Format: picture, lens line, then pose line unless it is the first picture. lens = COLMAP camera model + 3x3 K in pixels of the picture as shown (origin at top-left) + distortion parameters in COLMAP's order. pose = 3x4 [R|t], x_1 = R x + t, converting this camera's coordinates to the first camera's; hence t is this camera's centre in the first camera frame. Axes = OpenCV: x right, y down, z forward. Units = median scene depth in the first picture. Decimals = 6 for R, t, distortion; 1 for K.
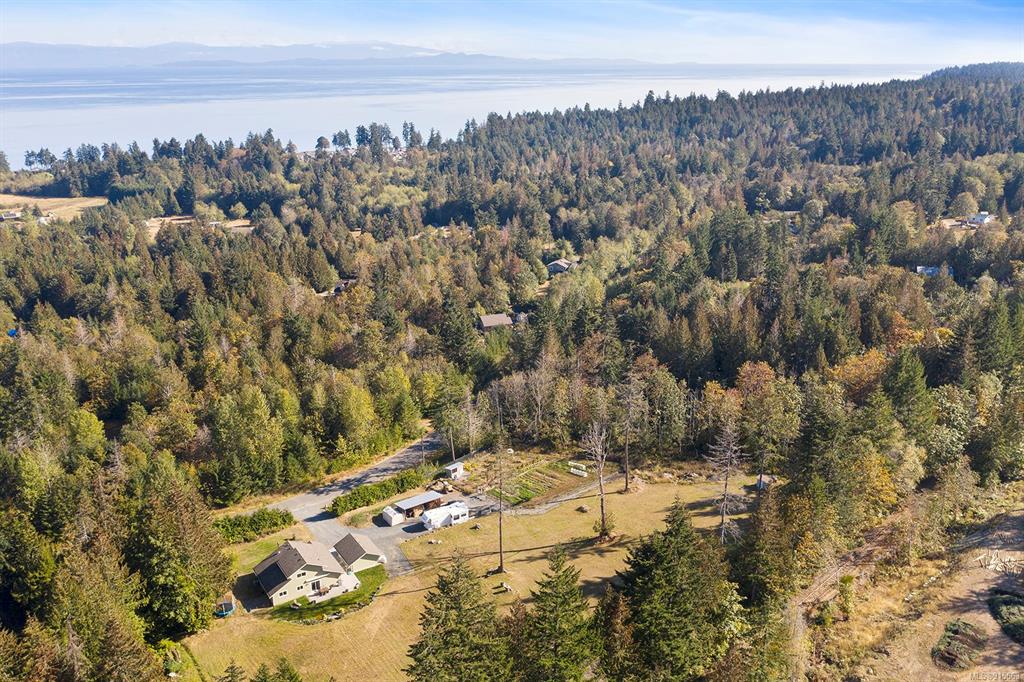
lens RADIAL K [[823.2, 0, 523.5], [0, 823.2, 341.6], [0, 0, 1]] dist [-0.001297, -0.003989]
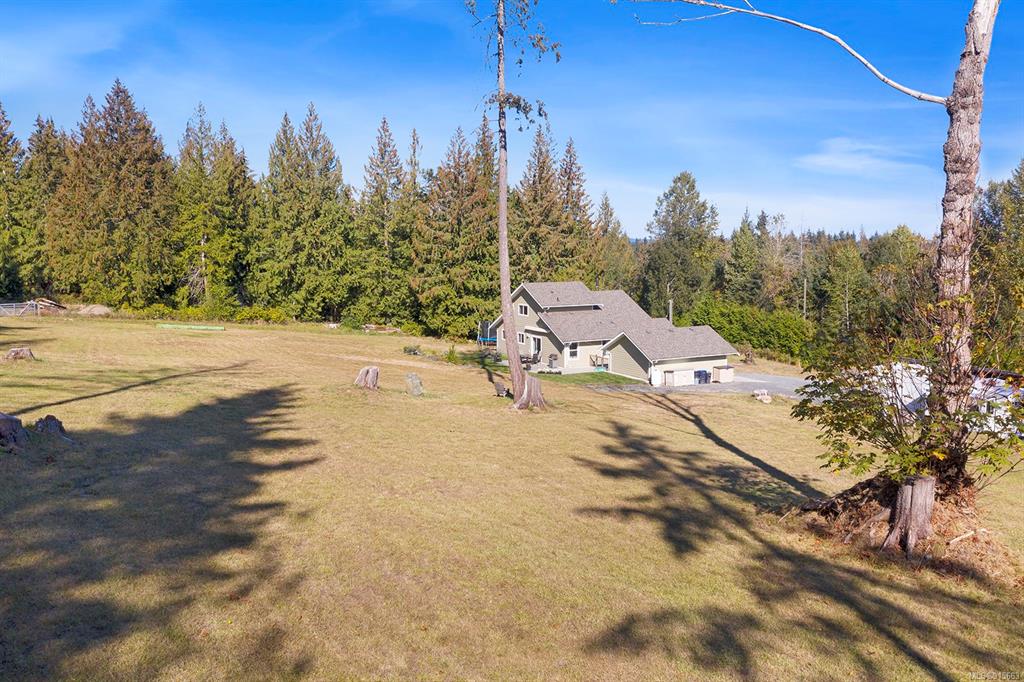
lens RADIAL K [[823.2, 0, 523.5], [0, 823.2, 341.6], [0, 0, 1]] dist [-0.001297, -0.003989]
pose [[-0.075205, 0.126954, -0.989054, 0.192904], [-0.315837, 0.937763, 0.144386, 0.196005], [0.945828, 0.323239, -0.030428, 0.868646]]
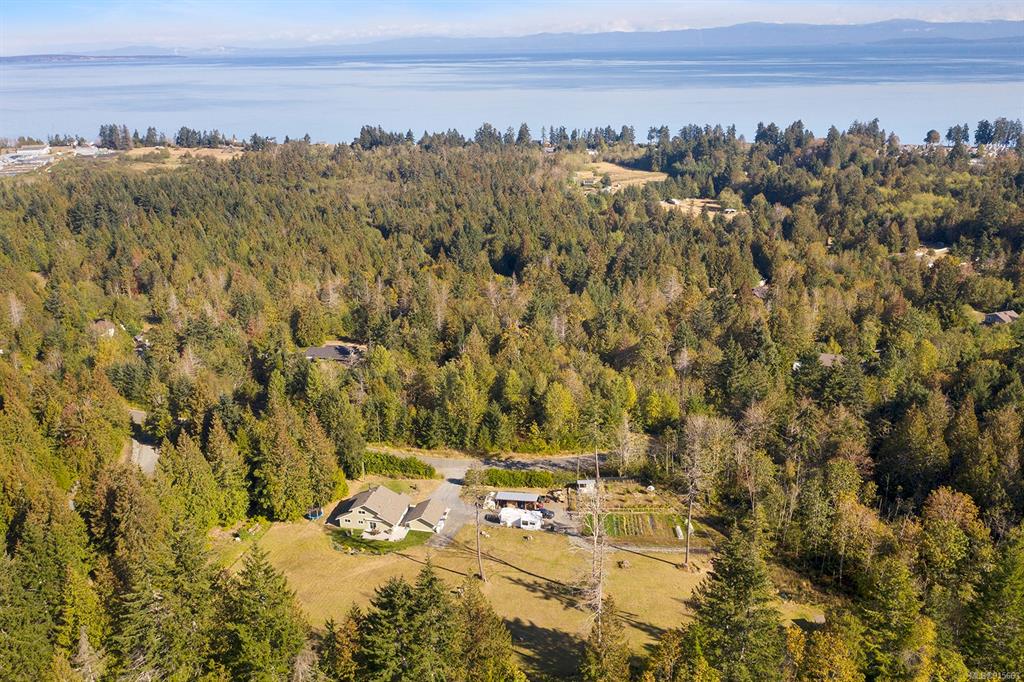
lens RADIAL K [[823.2, 0, 523.5], [0, 823.2, 341.6], [0, 0, 1]] dist [-0.001297, -0.003989]
pose [[0.721313, 0.230186, -0.653240, 0.554566], [-0.214952, 0.970985, 0.104799, -0.124431], [0.658409, 0.064822, 0.749863, 0.185221]]
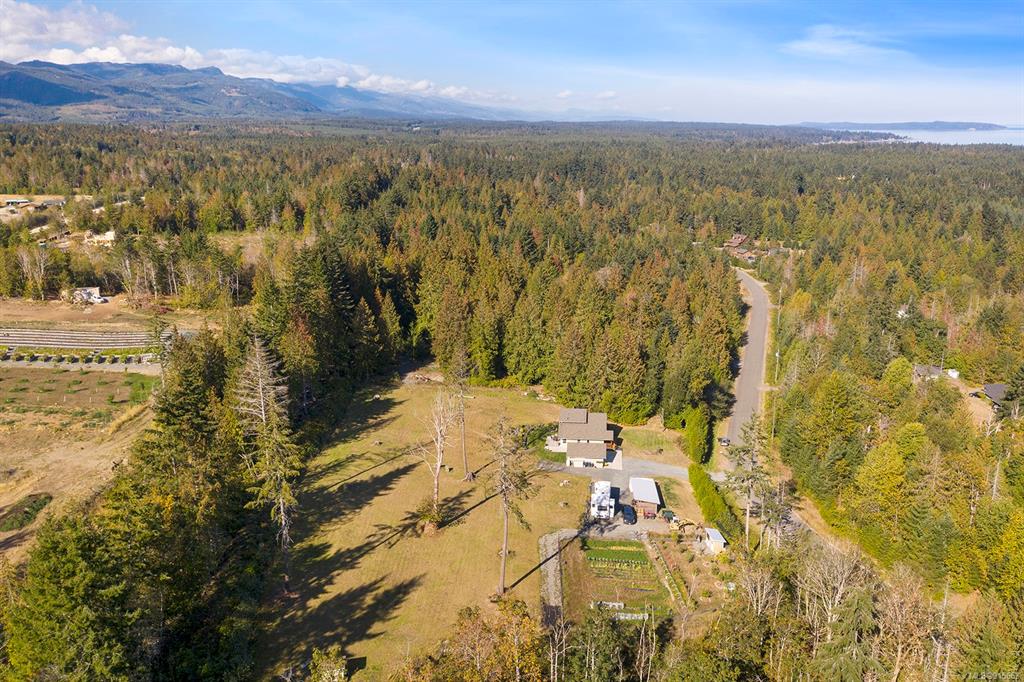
lens RADIAL K [[823.2, 0, 523.5], [0, 823.2, 341.6], [0, 0, 1]] dist [-0.001297, -0.003989]
pose [[-0.619126, 0.211190, -0.756361, 0.601995], [-0.243187, 0.864250, 0.440378, -0.310030], [0.746688, 0.456586, -0.483721, 1.290896]]
